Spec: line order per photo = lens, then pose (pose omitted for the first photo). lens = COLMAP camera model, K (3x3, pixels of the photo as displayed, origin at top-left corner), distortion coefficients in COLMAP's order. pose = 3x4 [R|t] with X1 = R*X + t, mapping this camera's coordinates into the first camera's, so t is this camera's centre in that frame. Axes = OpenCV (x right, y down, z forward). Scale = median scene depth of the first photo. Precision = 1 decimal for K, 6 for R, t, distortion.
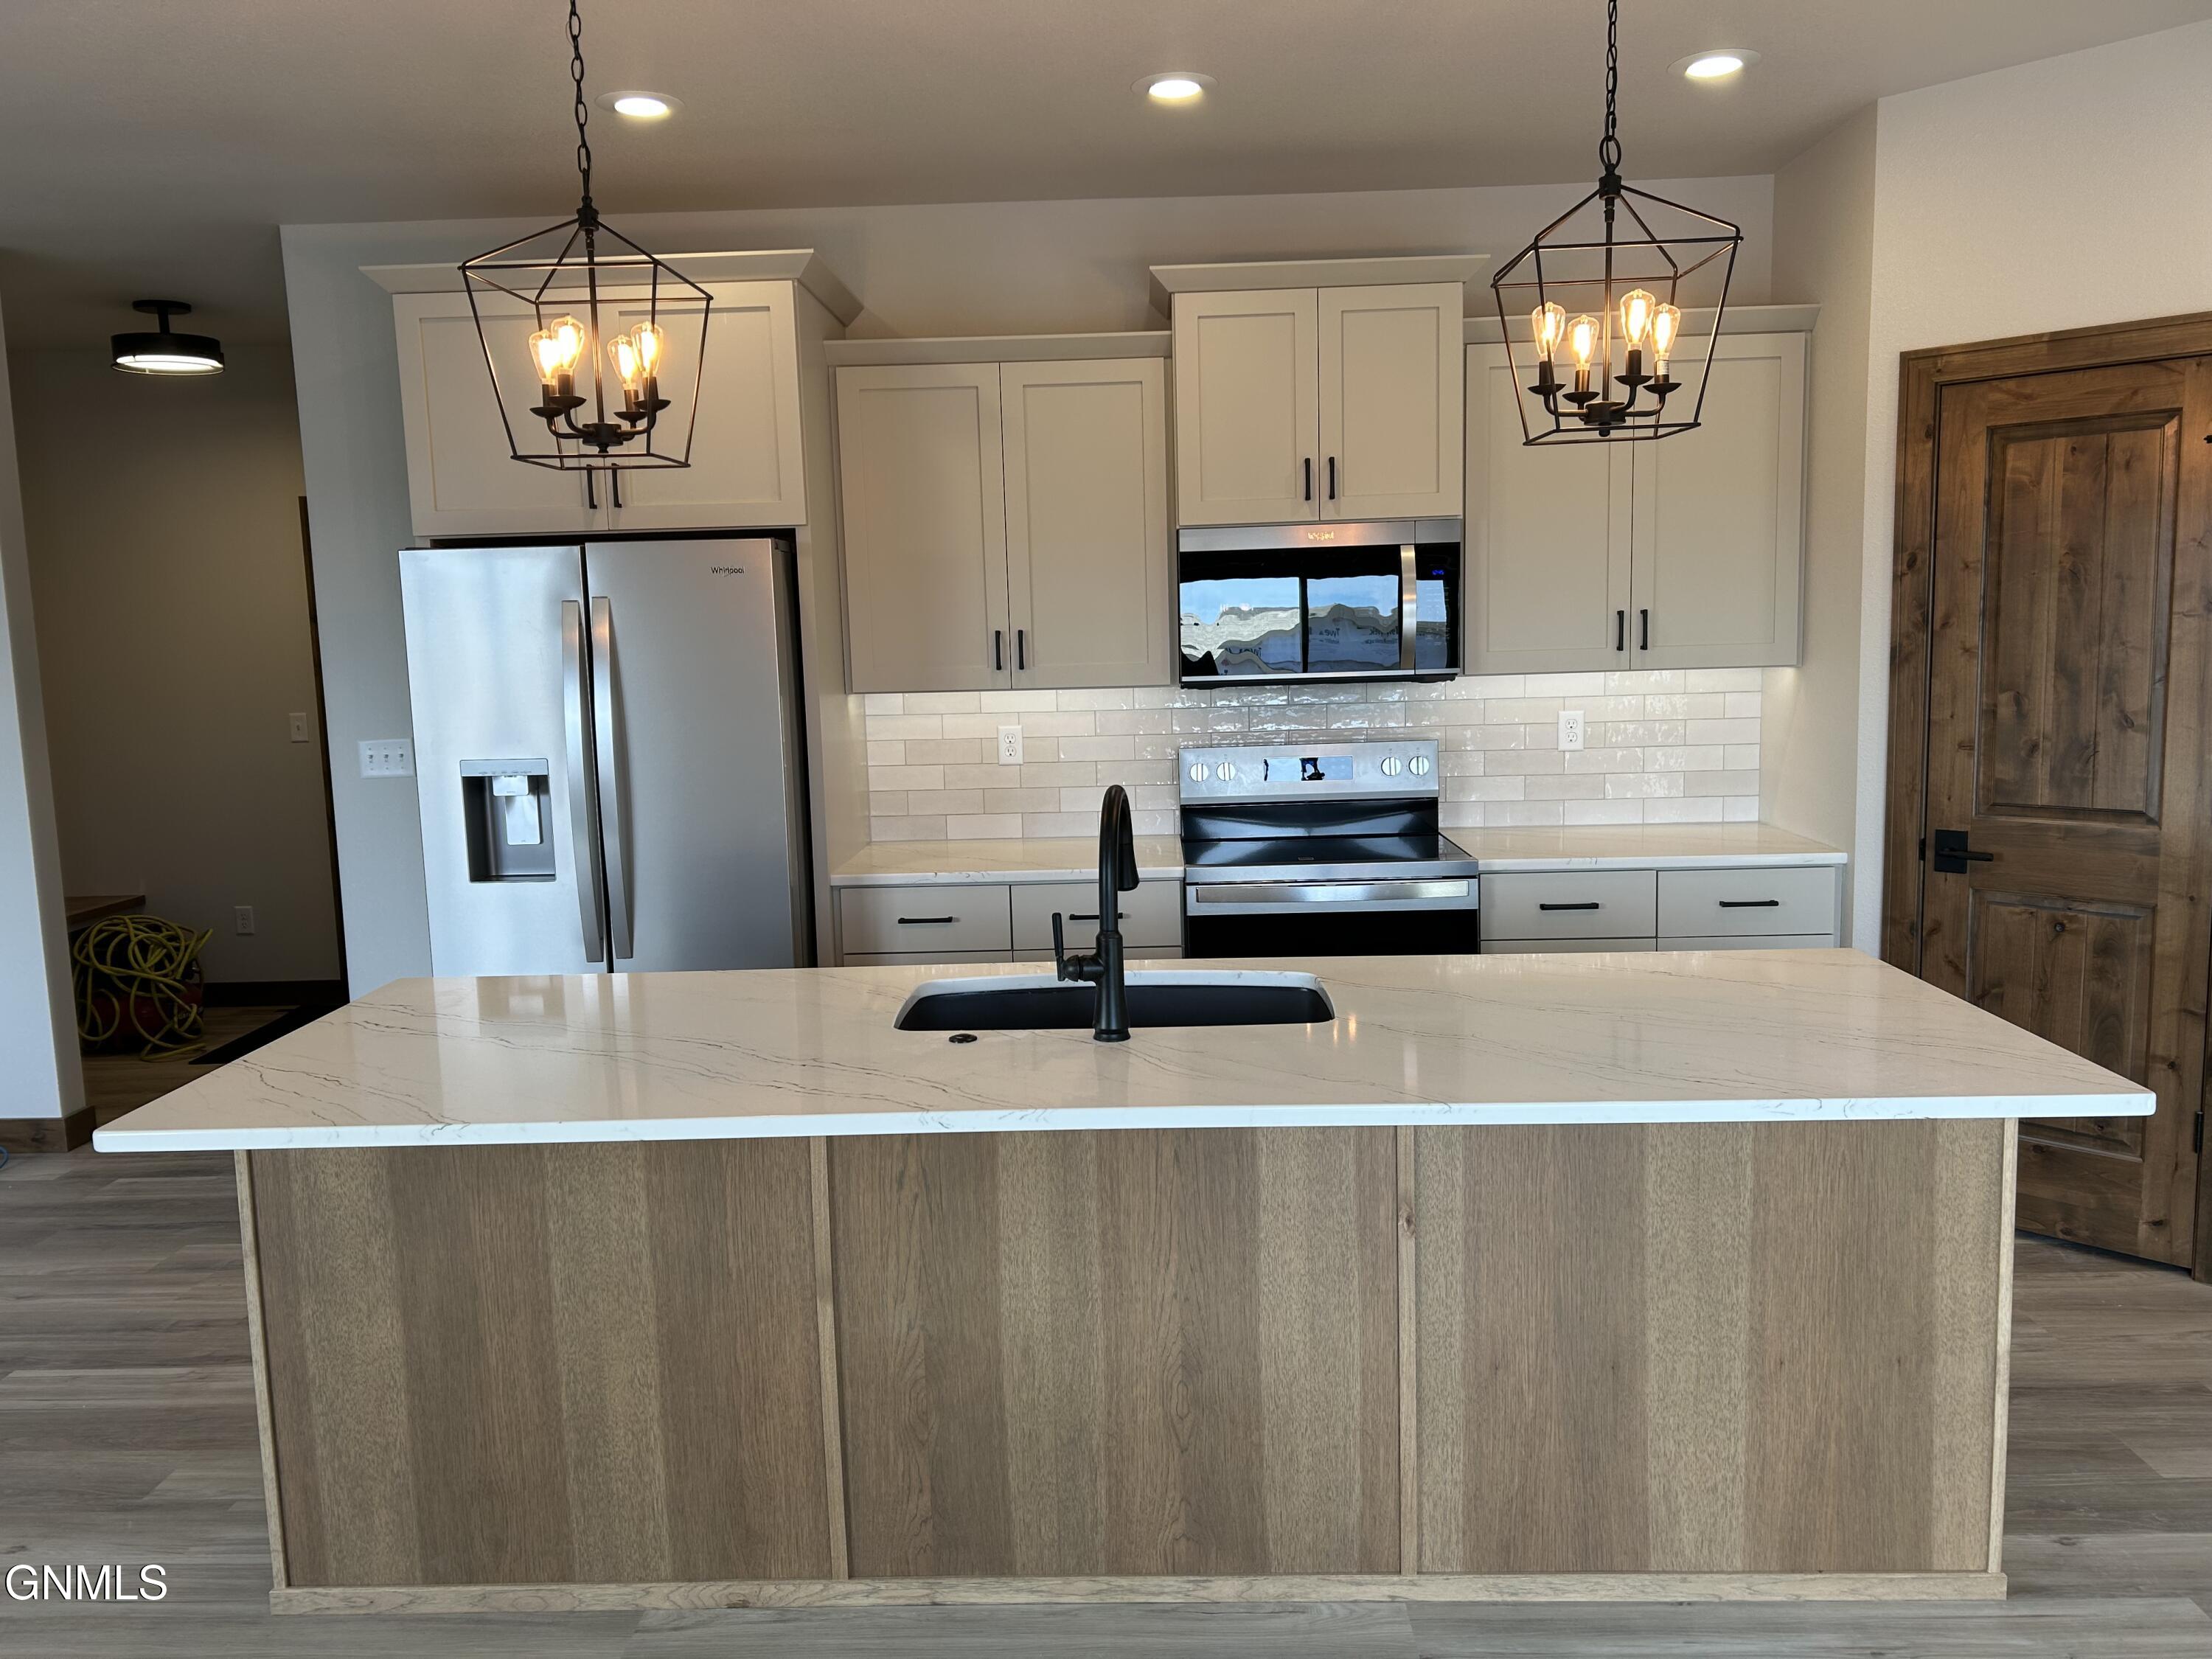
lens RADIAL K [[1679.6, 0, 1100.4], [0, 1679.6, 827.3], [0, 0, 1]] dist [0.039269, -0.025762]
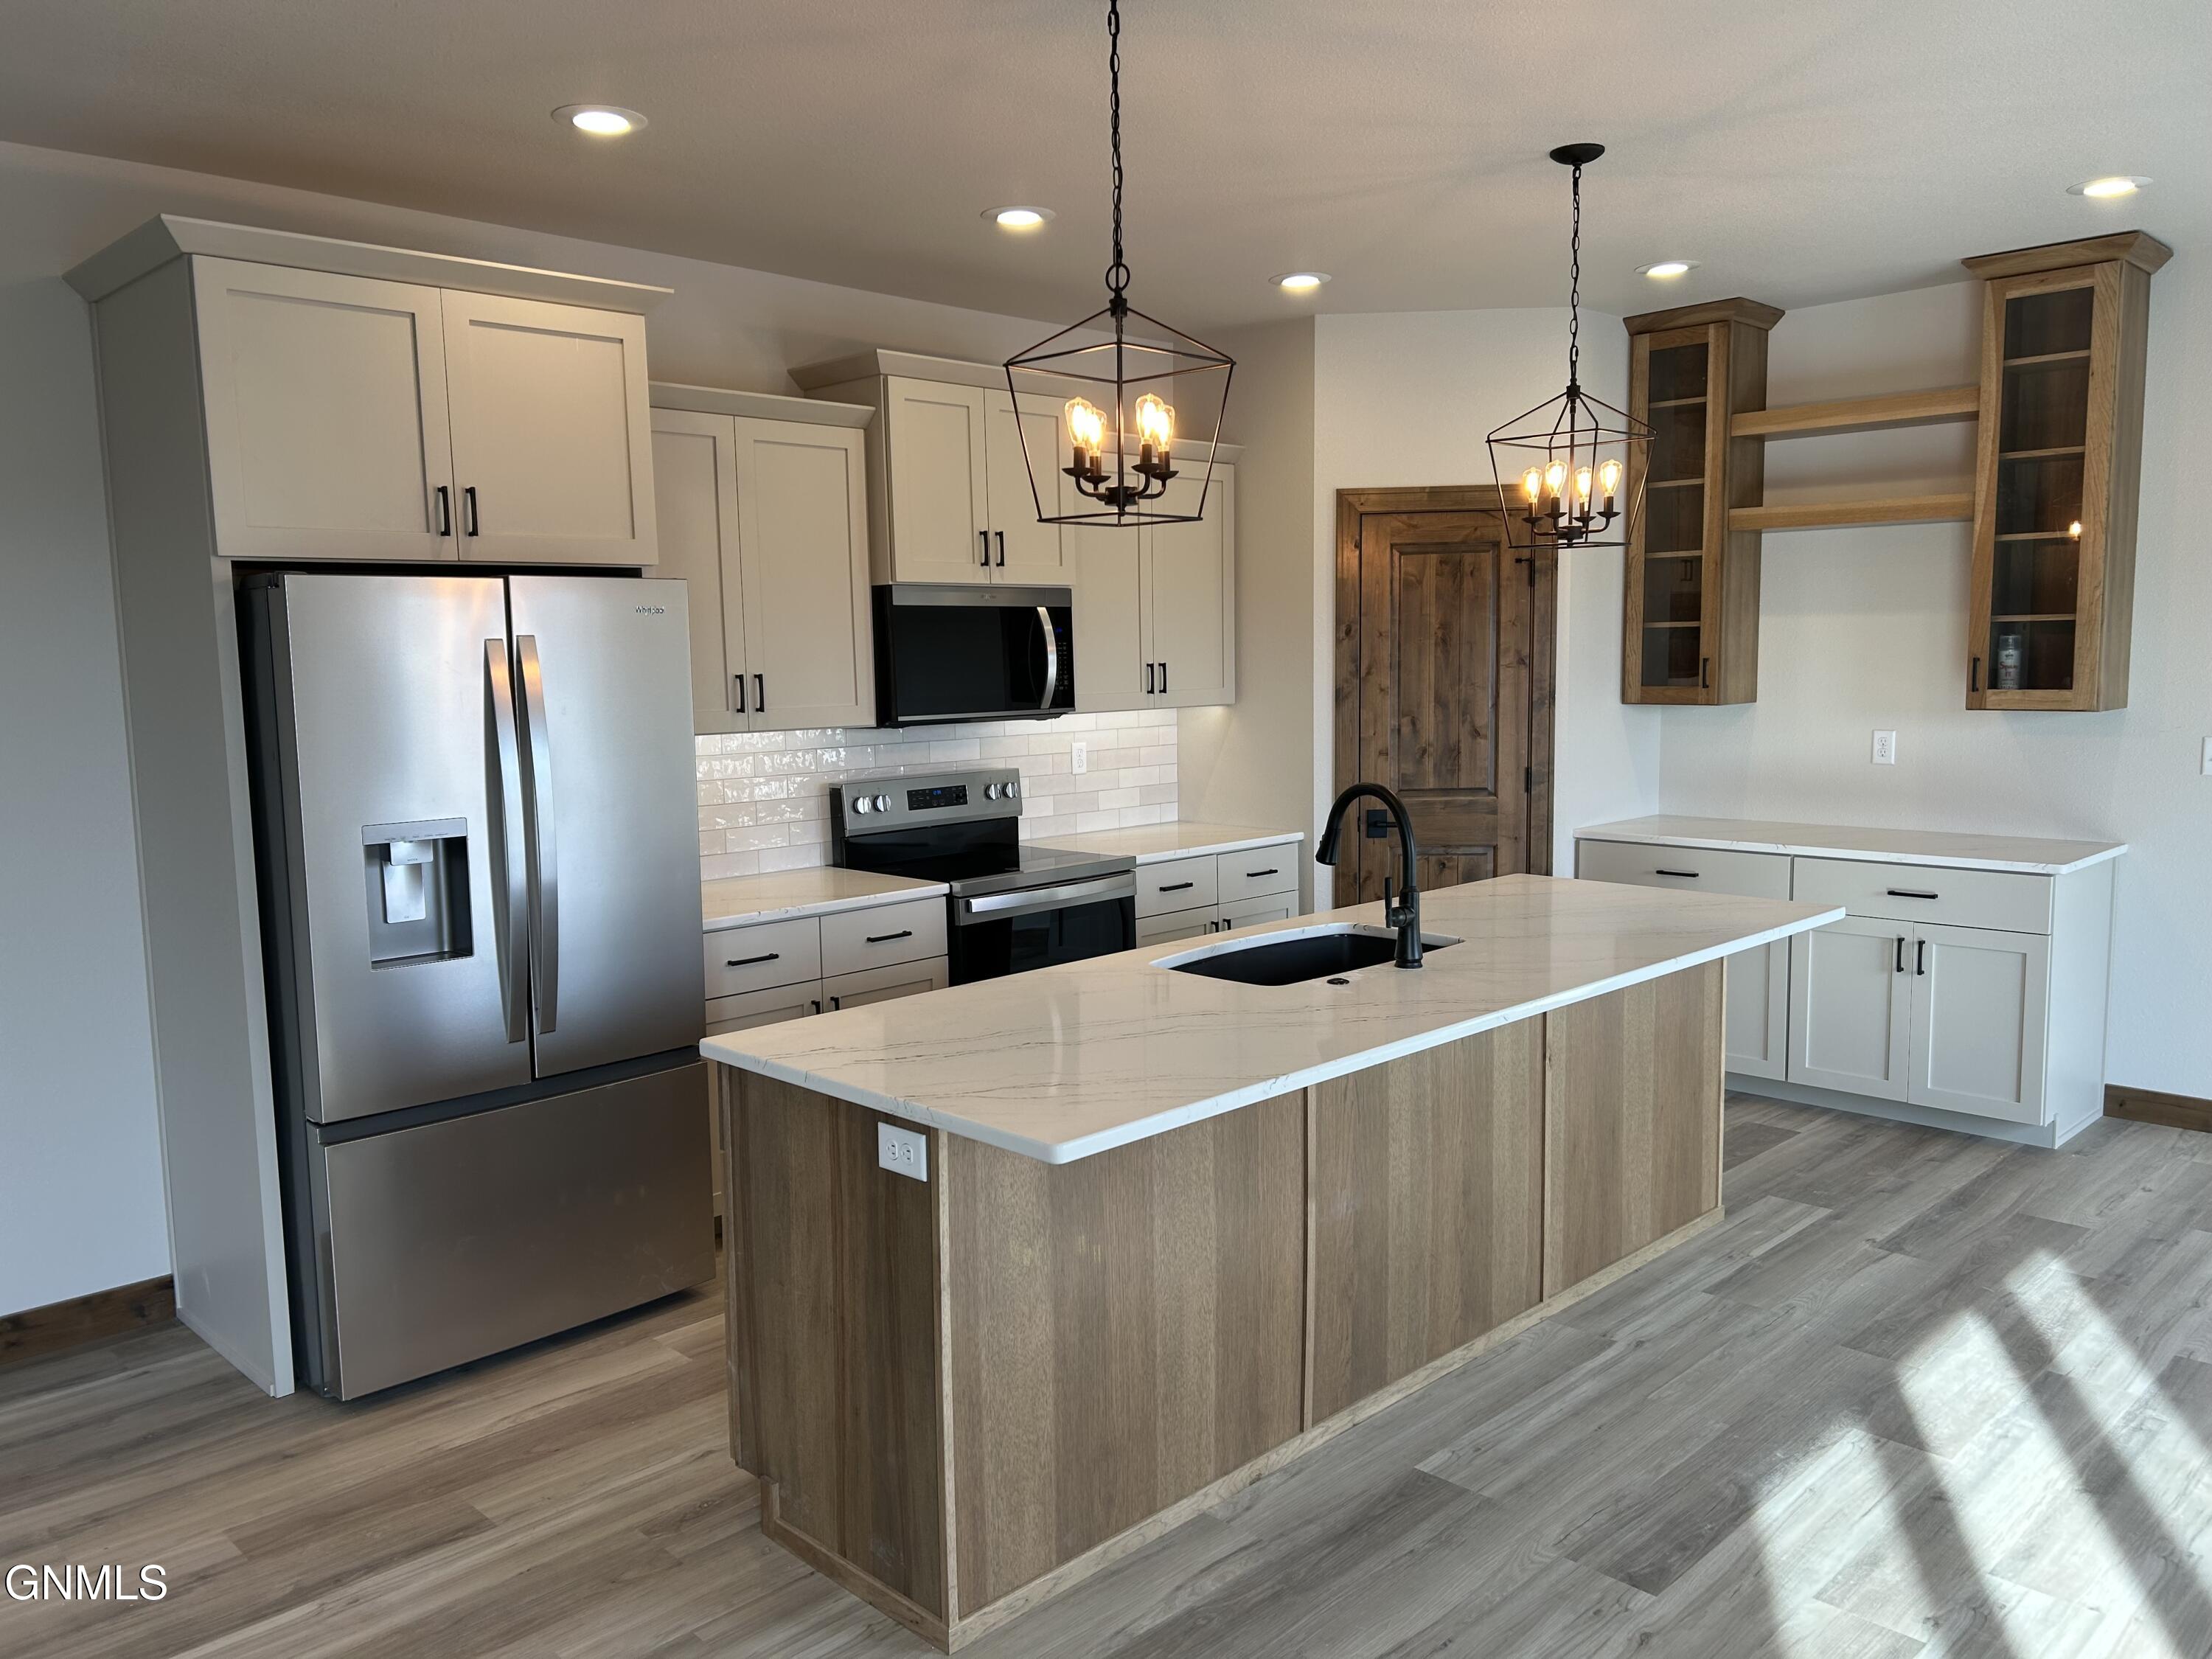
lens RADIAL K [[1679.6, 0, 1103.0], [0, 1679.6, 835.7], [0, 0, 1]] dist [0.039269, -0.025762]
pose [[0.685603, -0.066541, 0.724928, -1.110231], [0.090402, 0.995888, 0.005914, -0.009205], [-0.722341, 0.061480, 0.688799, 0.228848]]
